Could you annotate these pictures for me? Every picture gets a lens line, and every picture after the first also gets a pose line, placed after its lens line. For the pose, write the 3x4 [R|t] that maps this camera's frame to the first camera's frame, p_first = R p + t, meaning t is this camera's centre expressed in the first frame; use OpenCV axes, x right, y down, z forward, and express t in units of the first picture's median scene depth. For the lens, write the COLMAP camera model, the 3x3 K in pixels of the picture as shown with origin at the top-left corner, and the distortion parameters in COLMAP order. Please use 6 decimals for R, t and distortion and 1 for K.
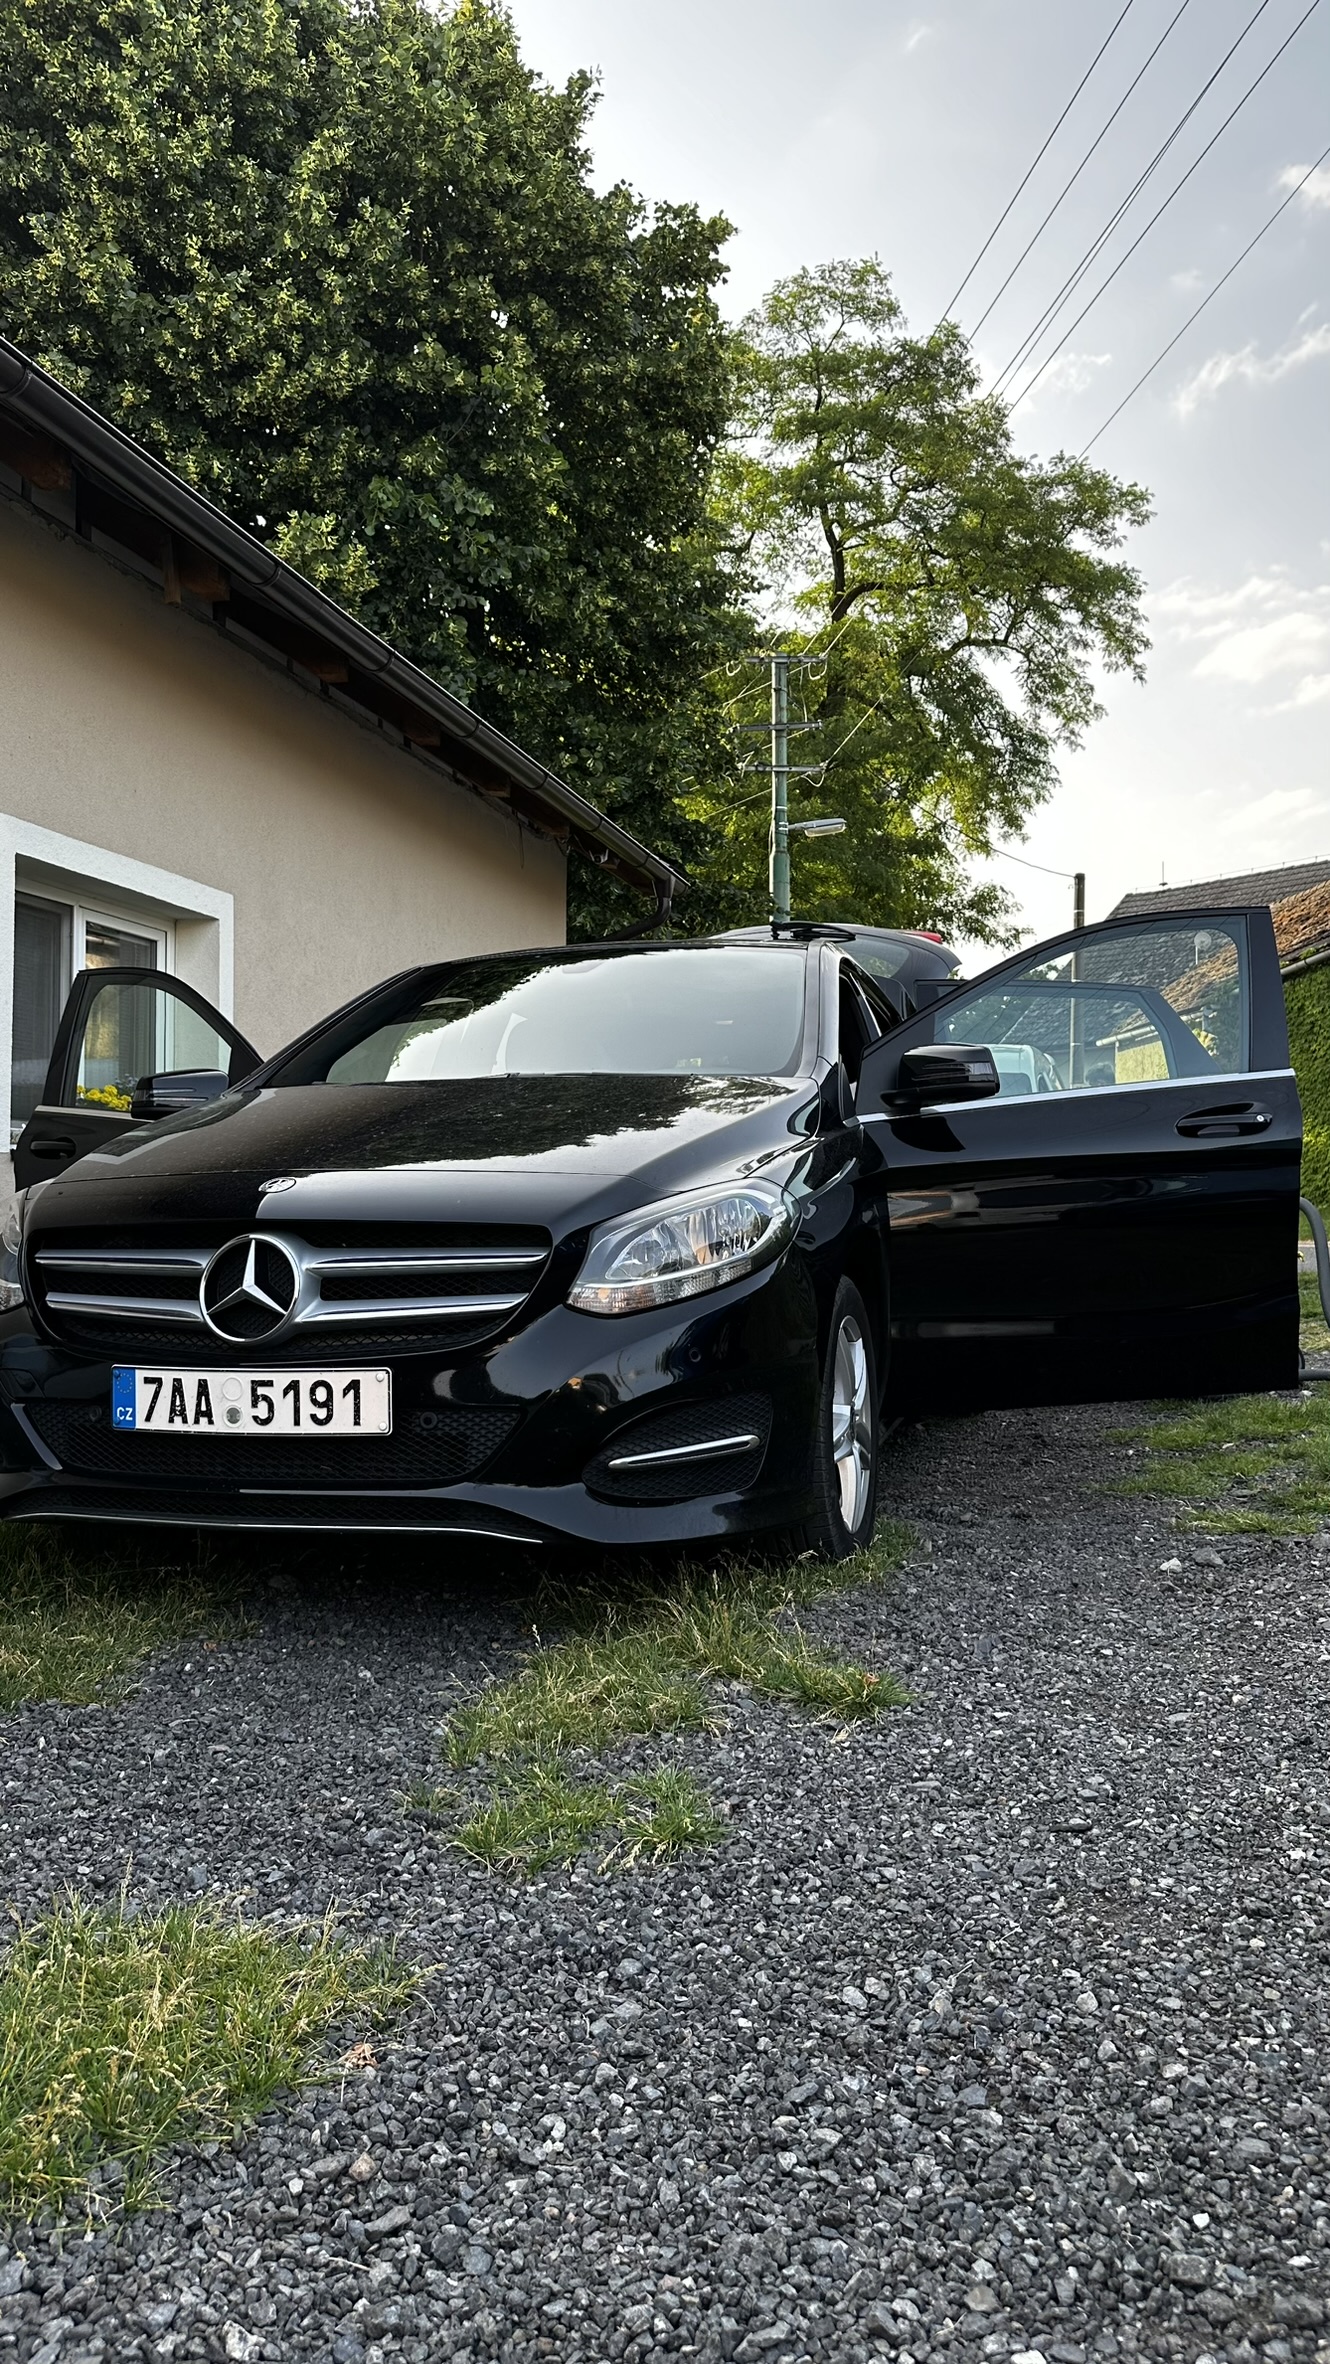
lens RADIAL K [[1674.0, 0, 675.8], [0, 1674.0, 1176.1], [0, 0, 1]] dist [0.174485, -0.359558]
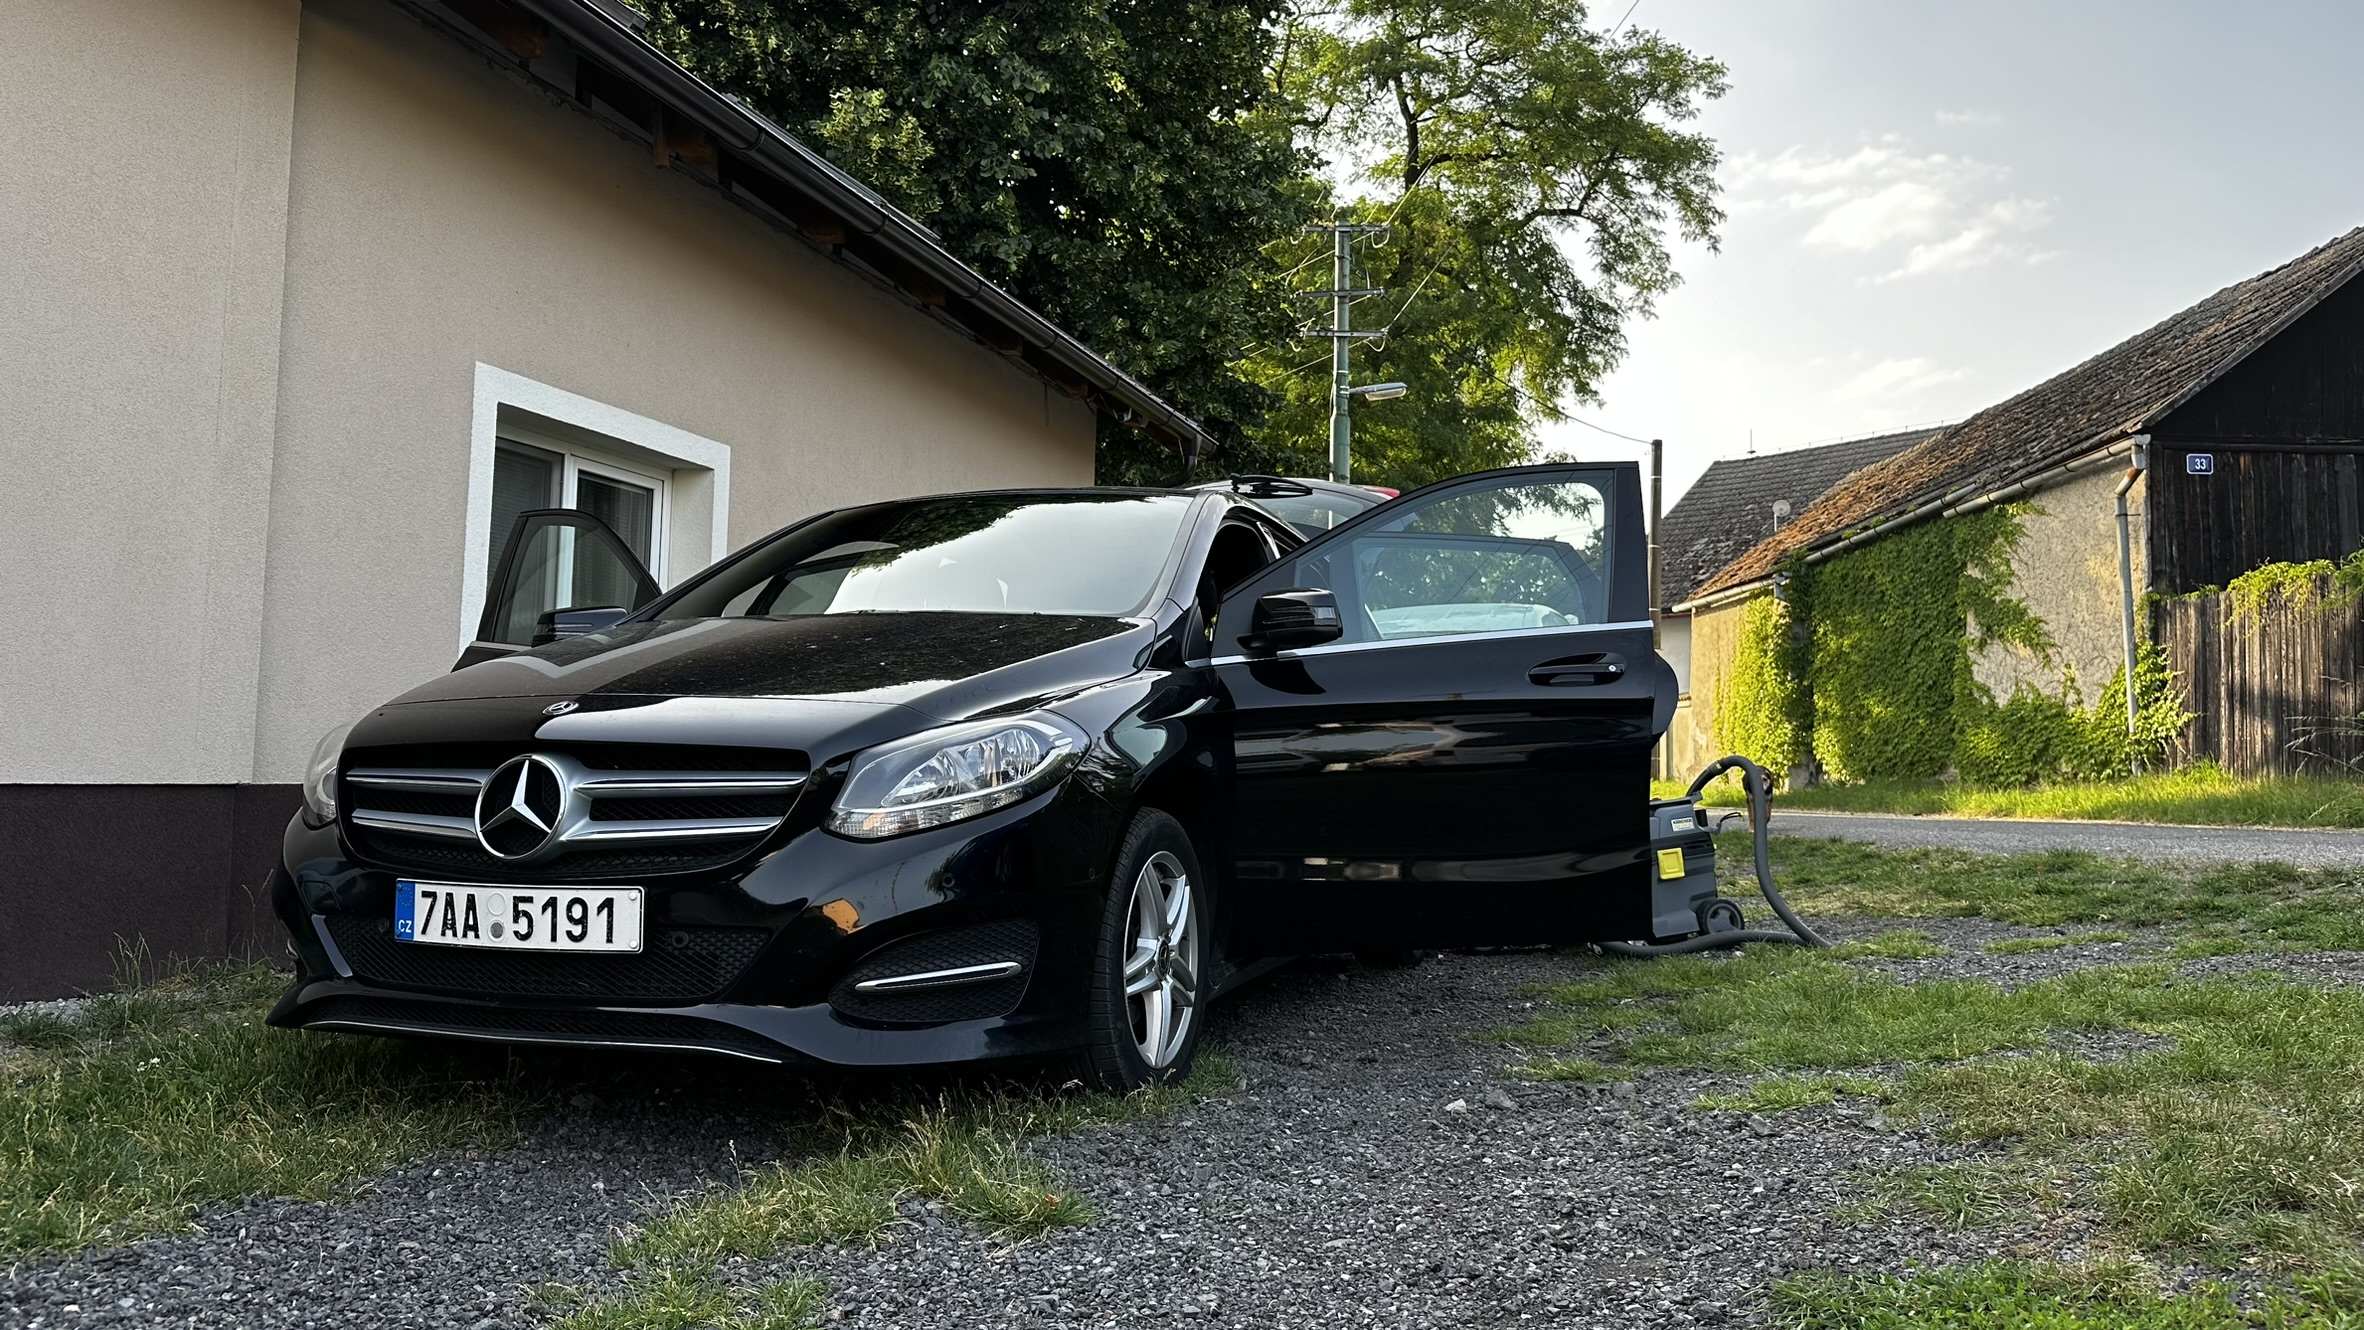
lens RADIAL K [[1677.6, 0, 1190.1], [0, 1677.6, 668.2], [0, 0, 1]] dist [0.103471, -0.167514]
pose [[0.998317, 0.016911, -0.055480, 0.165719], [-0.019215, 0.998964, -0.041254, 0.013038], [0.054725, 0.042251, 0.997607, -0.011002]]
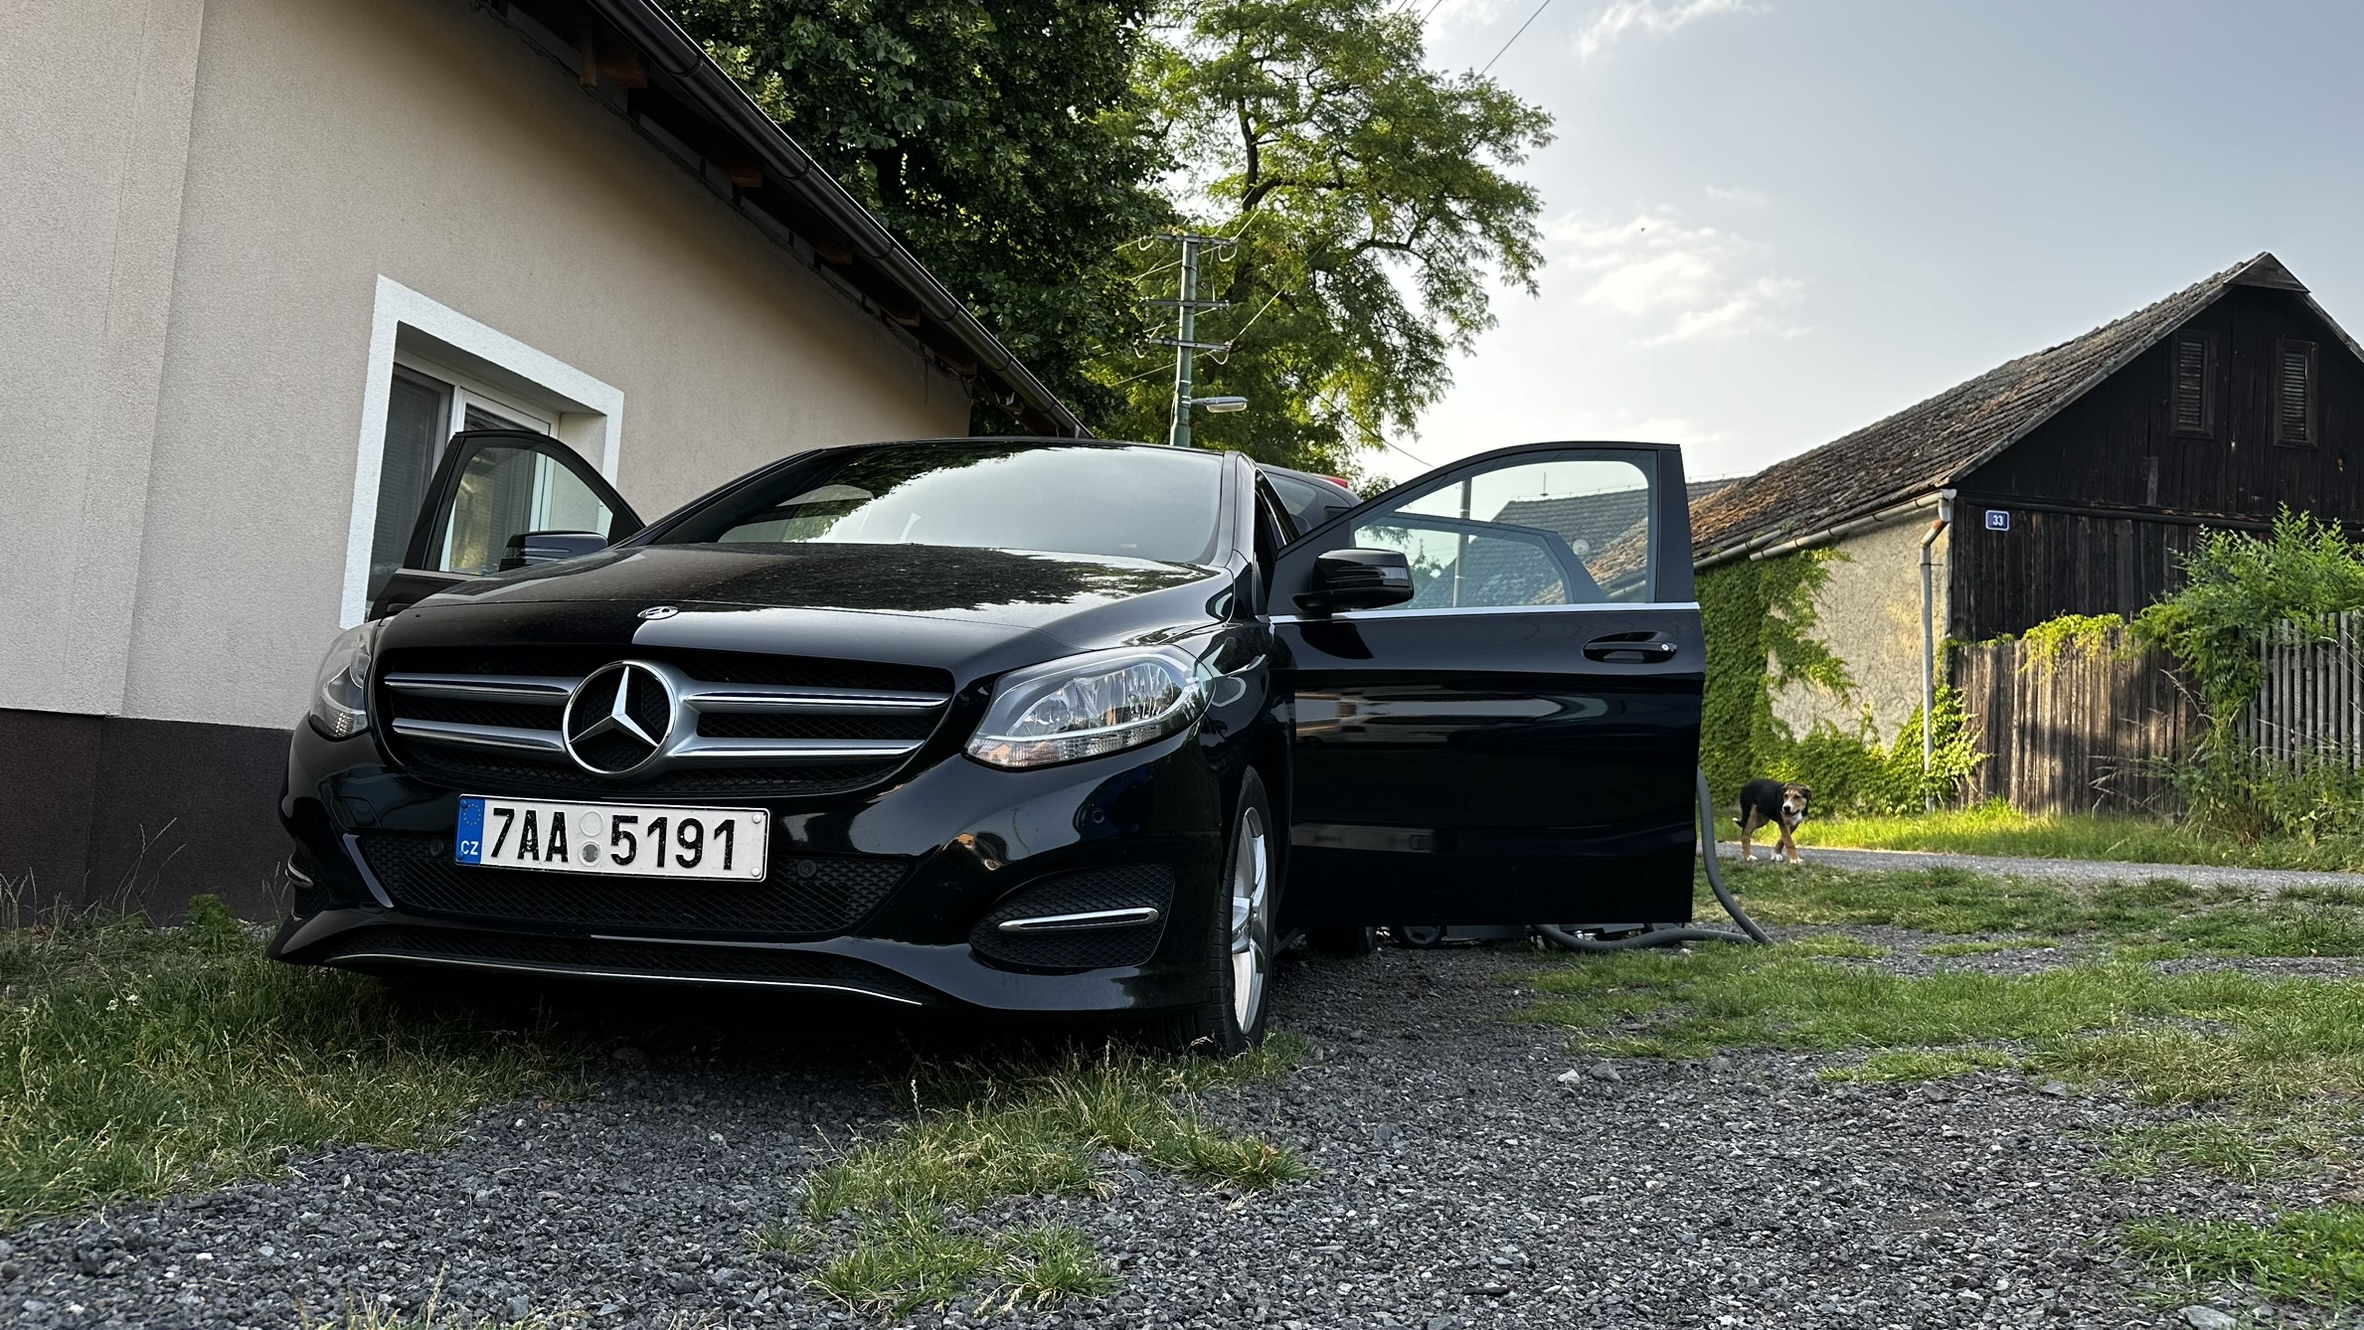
lens RADIAL K [[1677.6, 0, 1190.1], [0, 1677.6, 668.2], [0, 0, 1]] dist [0.103471, -0.167514]
pose [[0.994821, 0.064625, 0.078454, -0.012783], [-0.060182, 0.996516, -0.057737, 0.058118], [-0.081912, 0.052717, 0.995244, 0.040896]]
